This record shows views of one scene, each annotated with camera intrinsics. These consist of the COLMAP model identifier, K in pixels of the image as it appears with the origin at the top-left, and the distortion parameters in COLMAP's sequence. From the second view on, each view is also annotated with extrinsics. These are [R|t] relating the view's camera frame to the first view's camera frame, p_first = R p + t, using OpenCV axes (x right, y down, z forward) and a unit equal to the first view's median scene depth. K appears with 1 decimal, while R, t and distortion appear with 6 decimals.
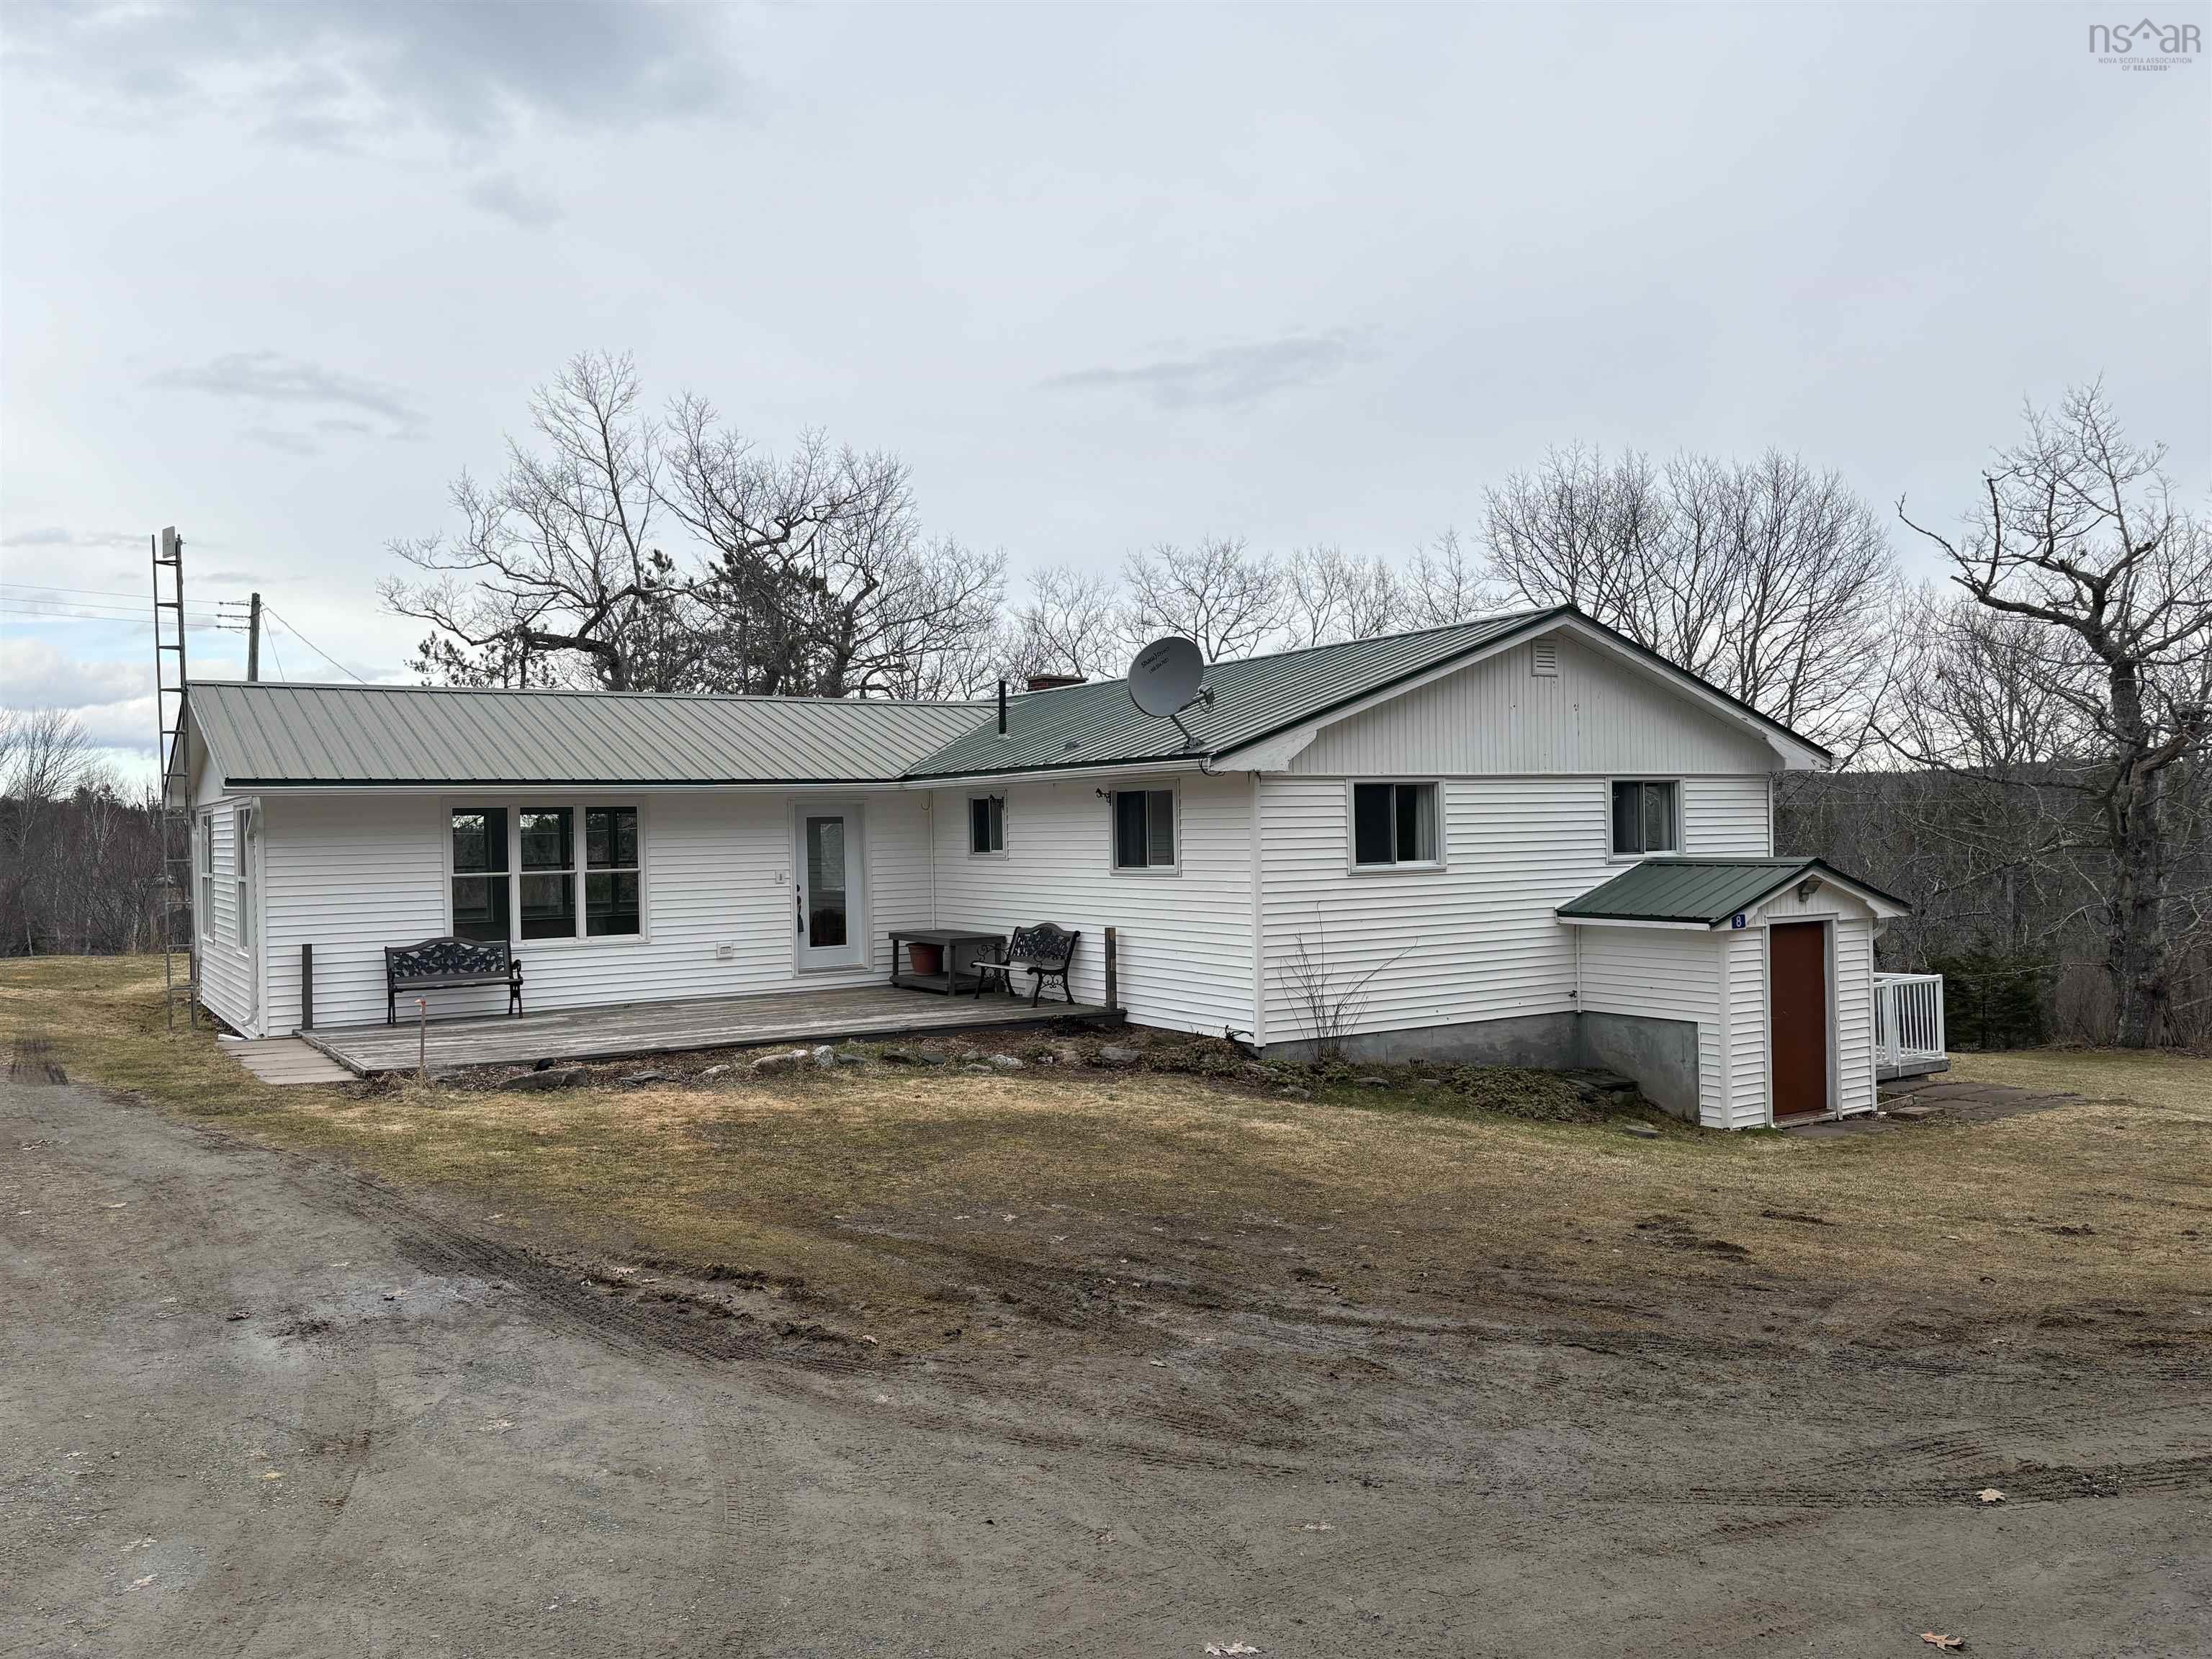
lens RADIAL K [[1667.4, 0, 1092.4], [0, 1667.4, 824.0], [0, 0, 1]] dist [0.055035, -0.018499]
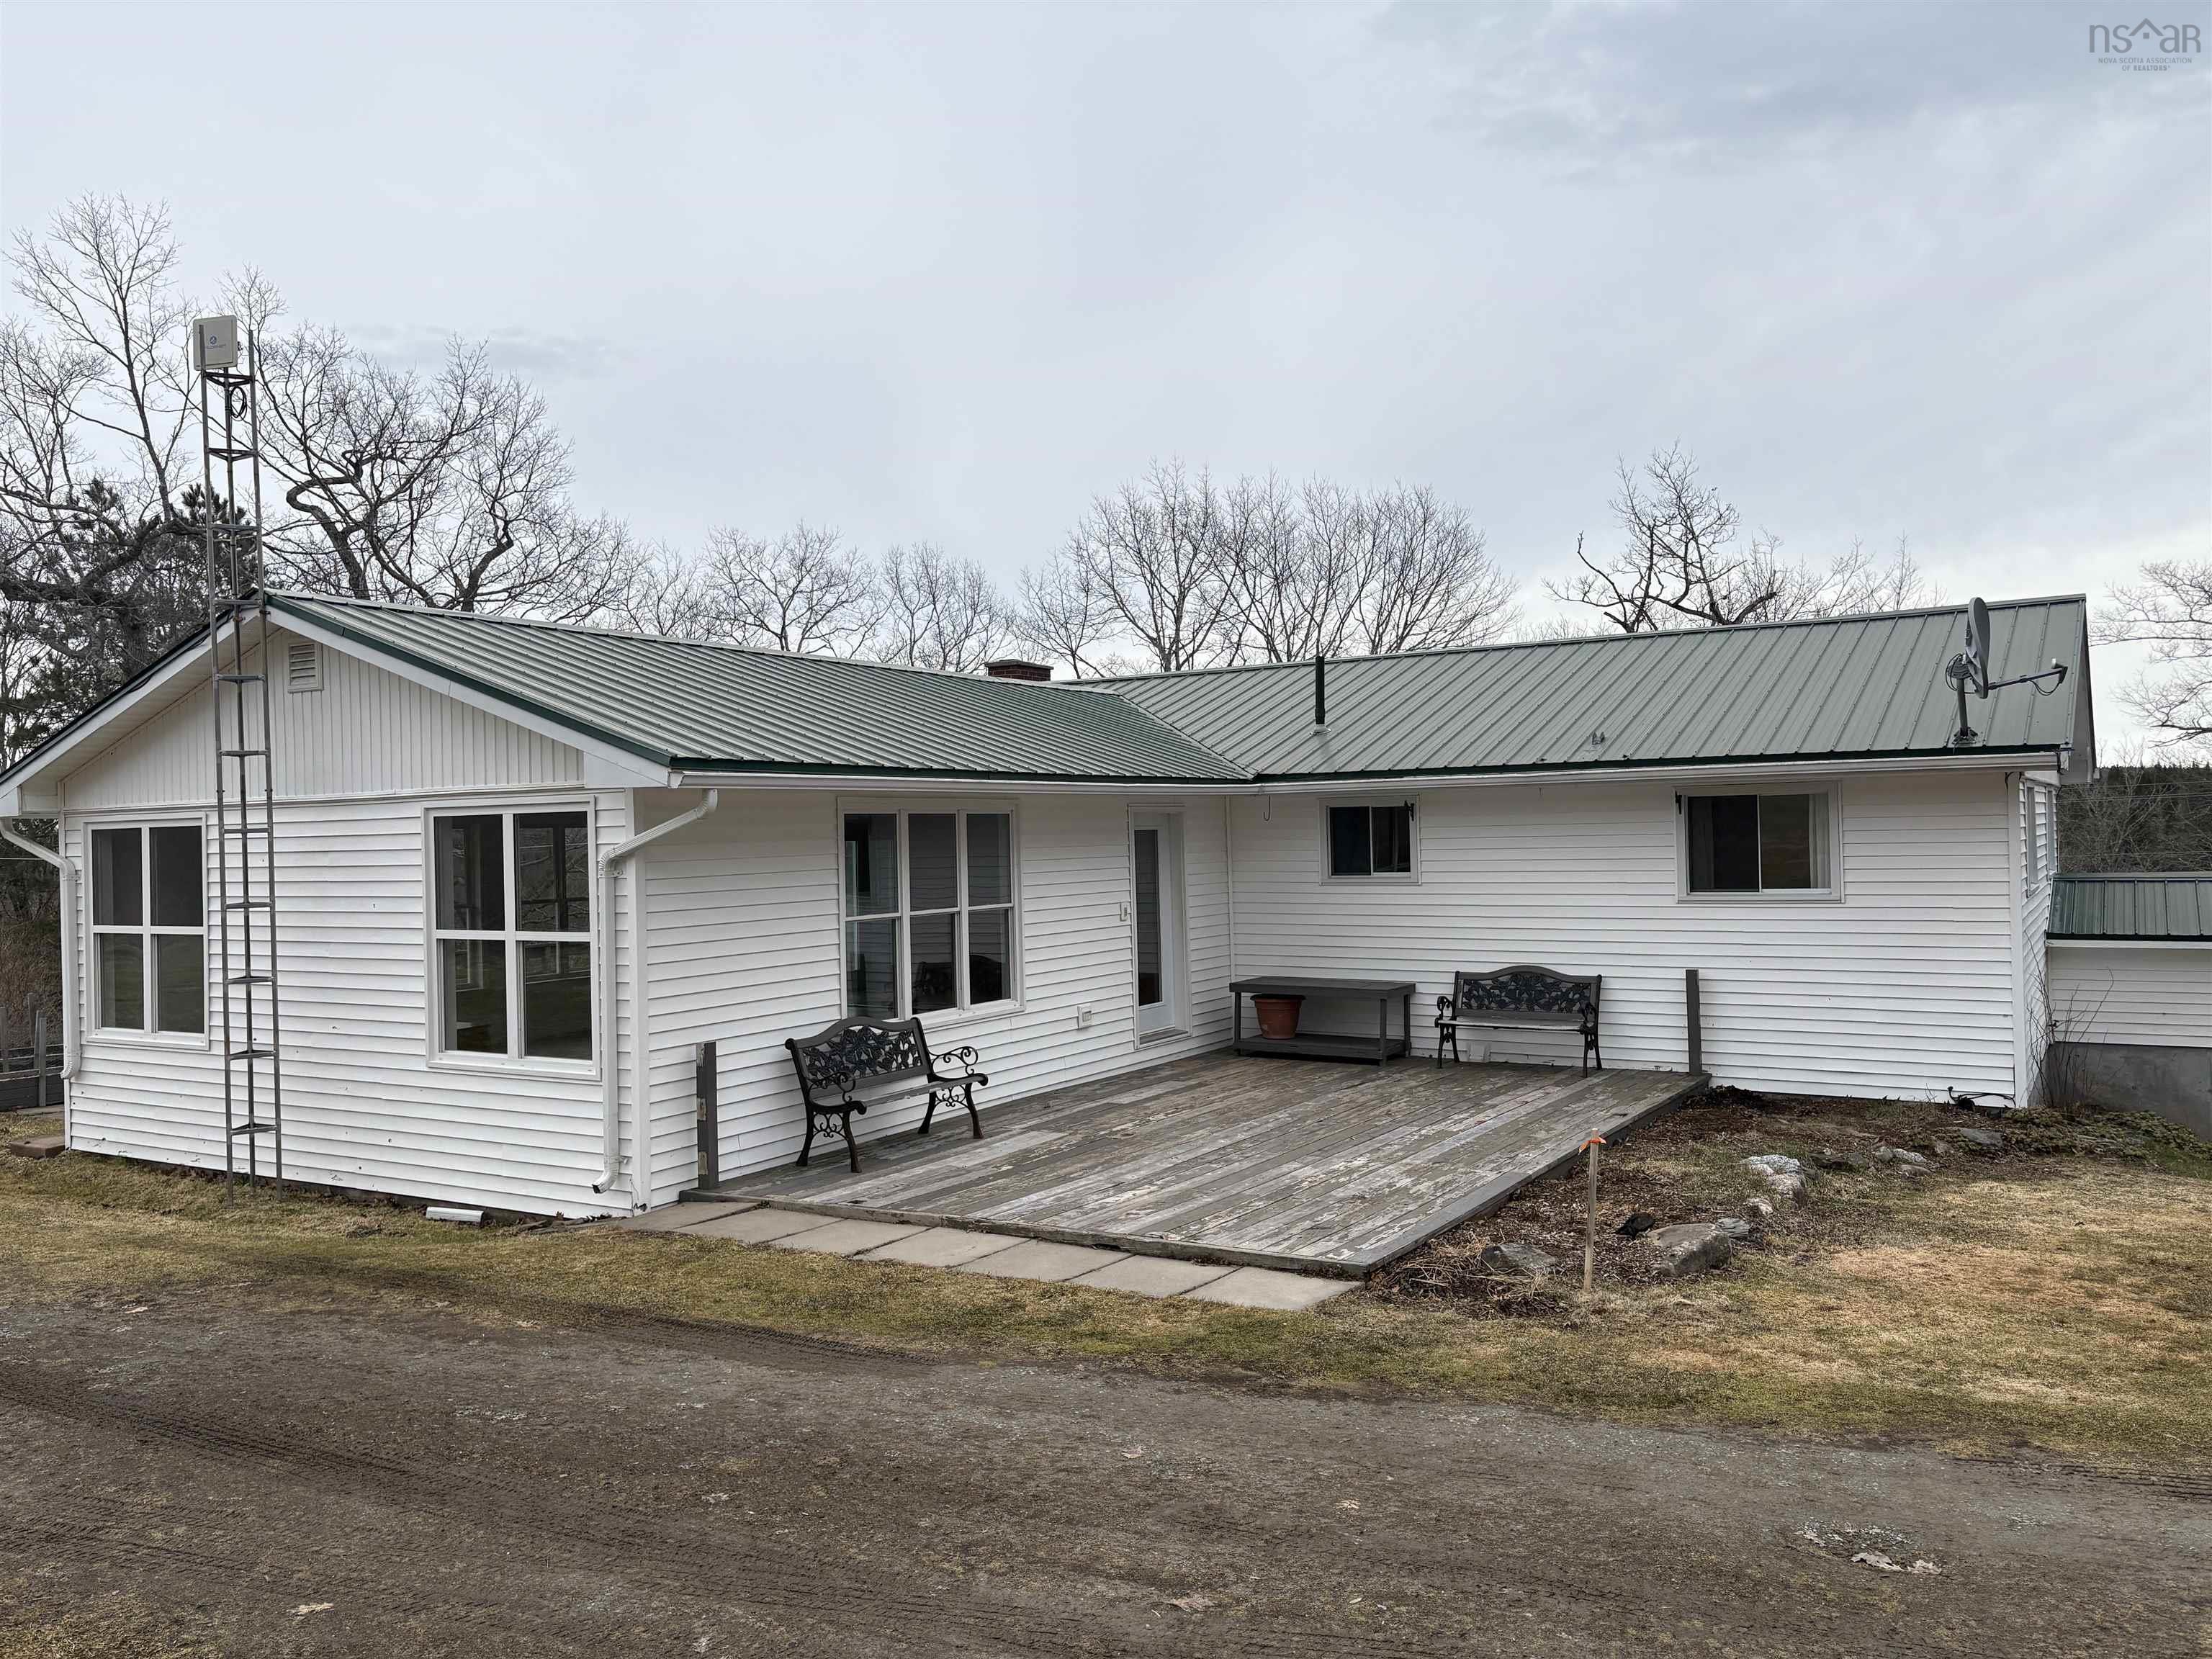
lens RADIAL K [[1667.4, 0, 1104.2], [0, 1667.4, 839.3], [0, 0, 1]] dist [0.055035, -0.018499]
pose [[0.905382, -0.002715, 0.424588, -0.545971], [0.003795, 0.999991, -0.001698, 0.000980], [-0.424580, 0.003149, 0.905385, 0.373533]]
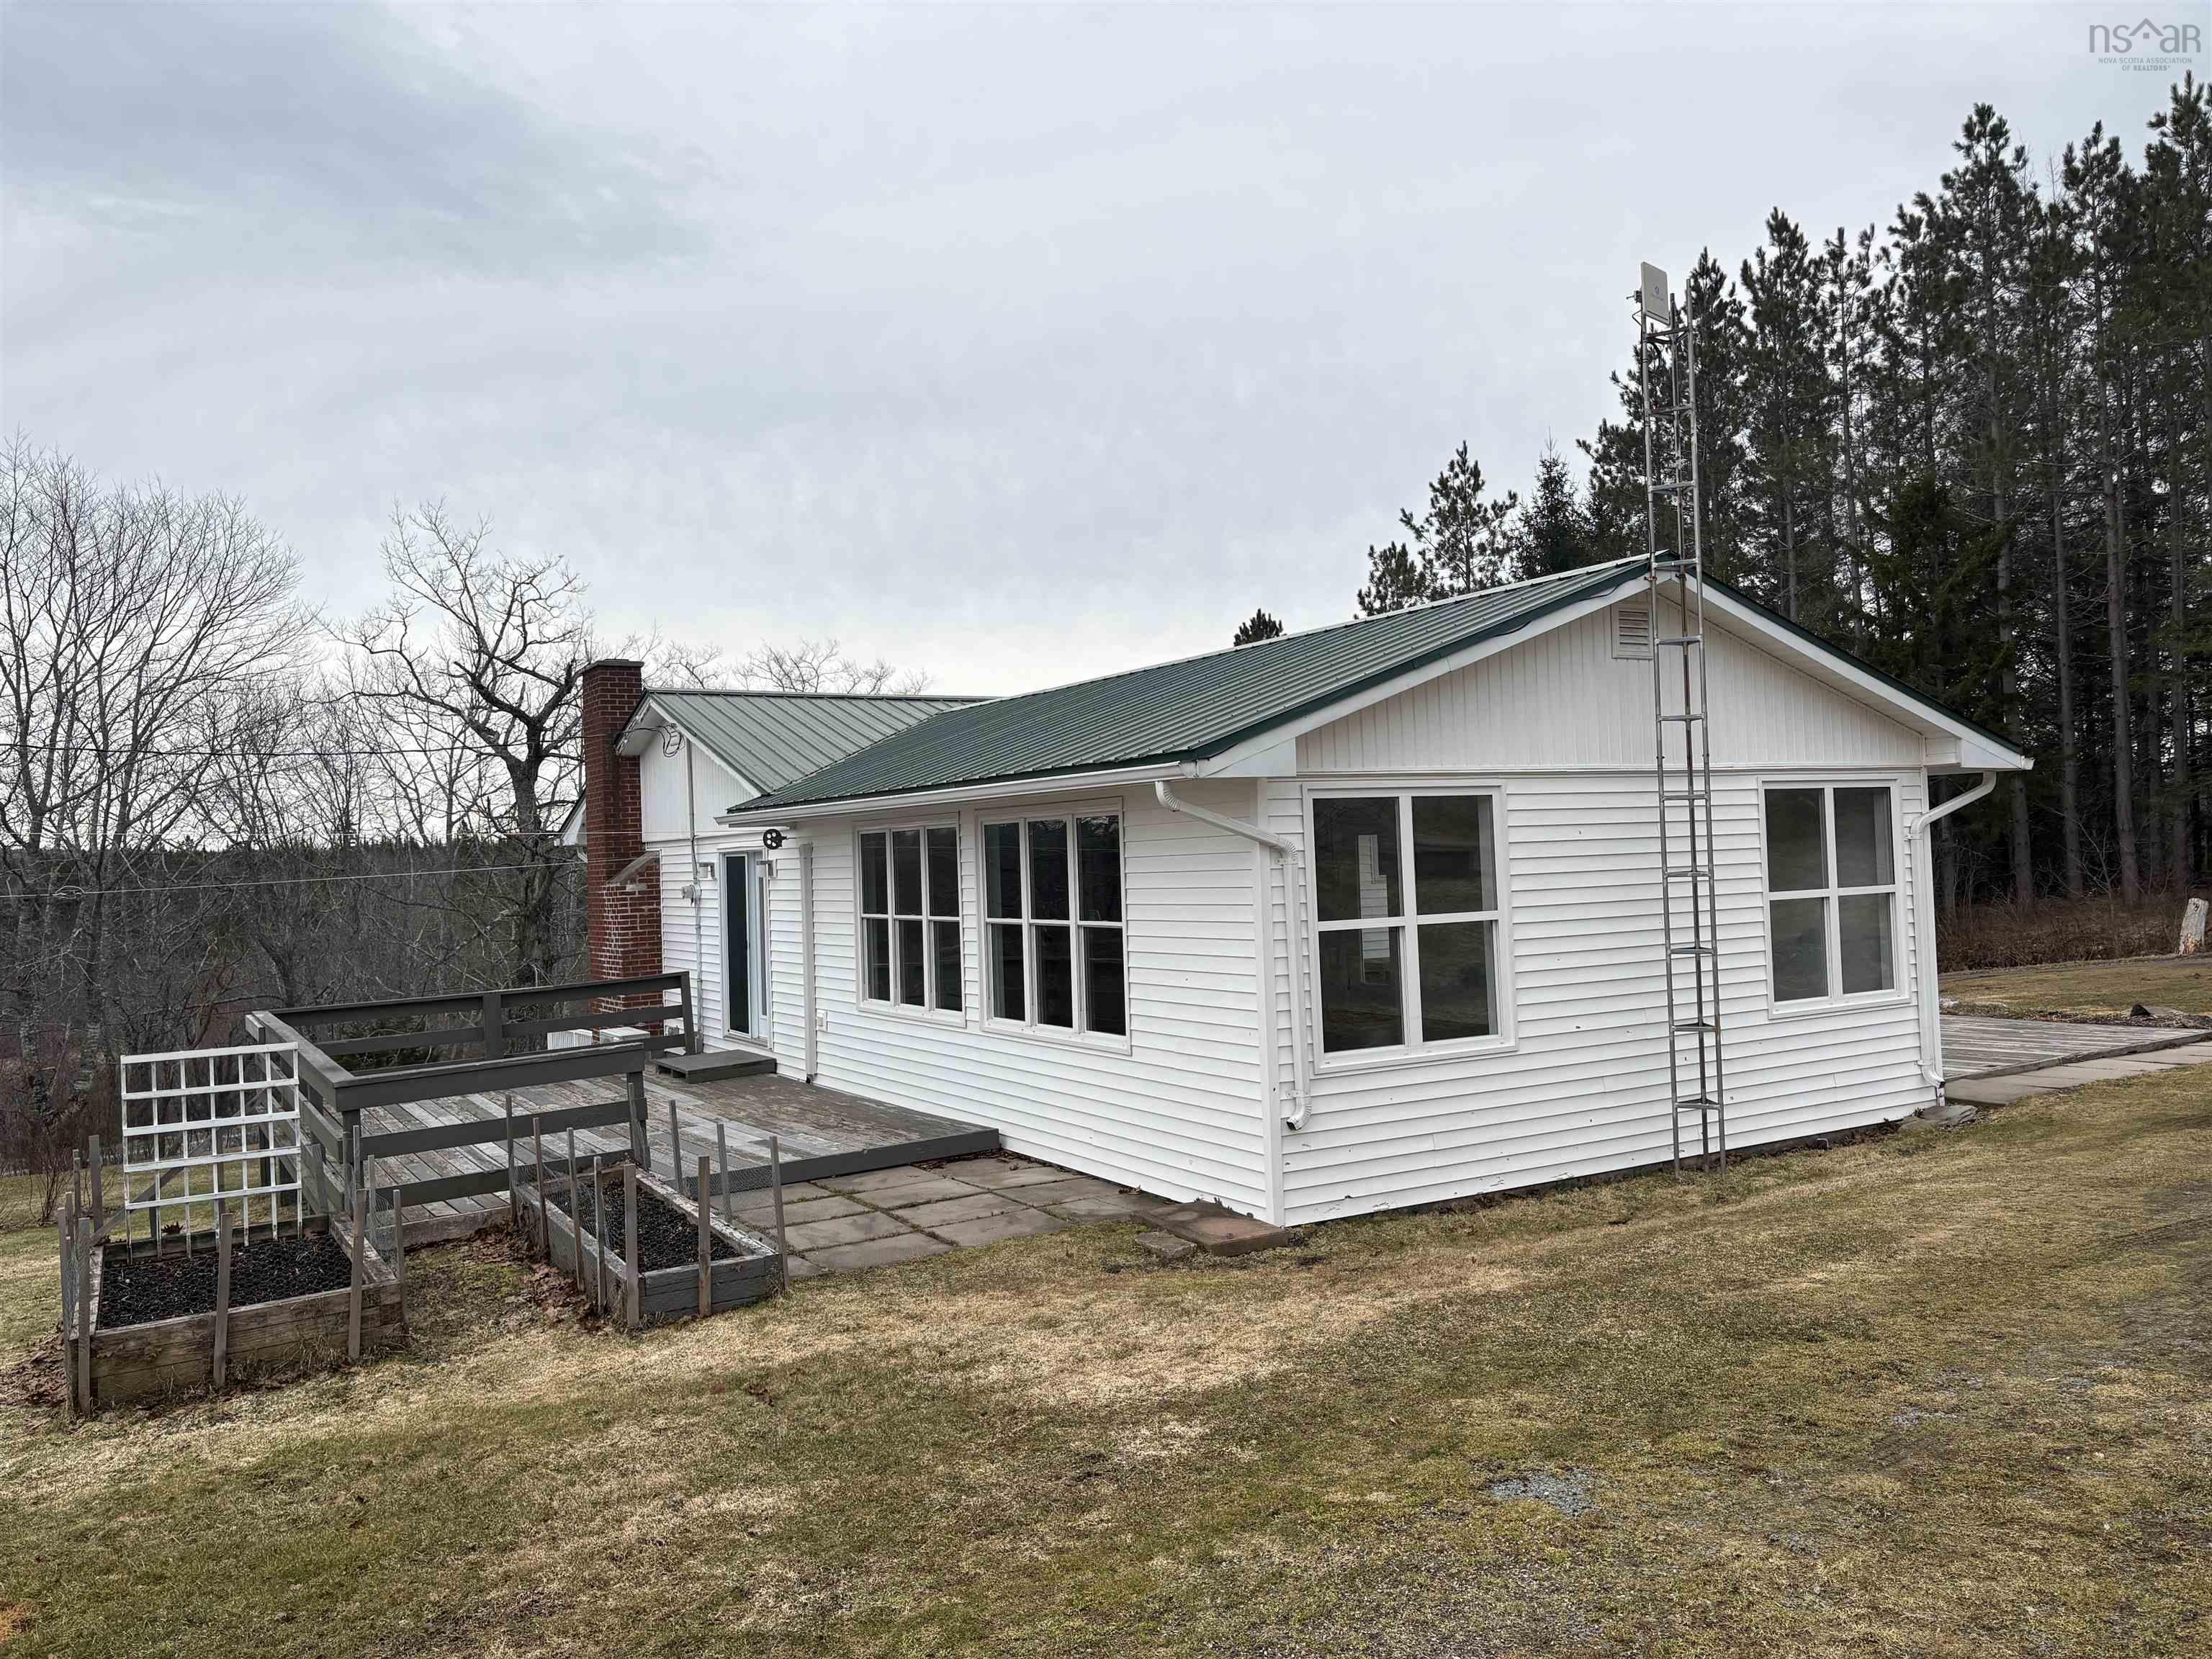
lens RADIAL K [[1667.4, 0, 1104.6], [0, 1667.4, 811.3], [0, 0, 1]] dist [0.055035, -0.018499]
pose [[0.039190, 0.028859, 0.998815, -1.154114], [0.028888, 0.999132, -0.030001, 0.011857], [-0.998814, 0.030030, 0.038323, 1.227816]]
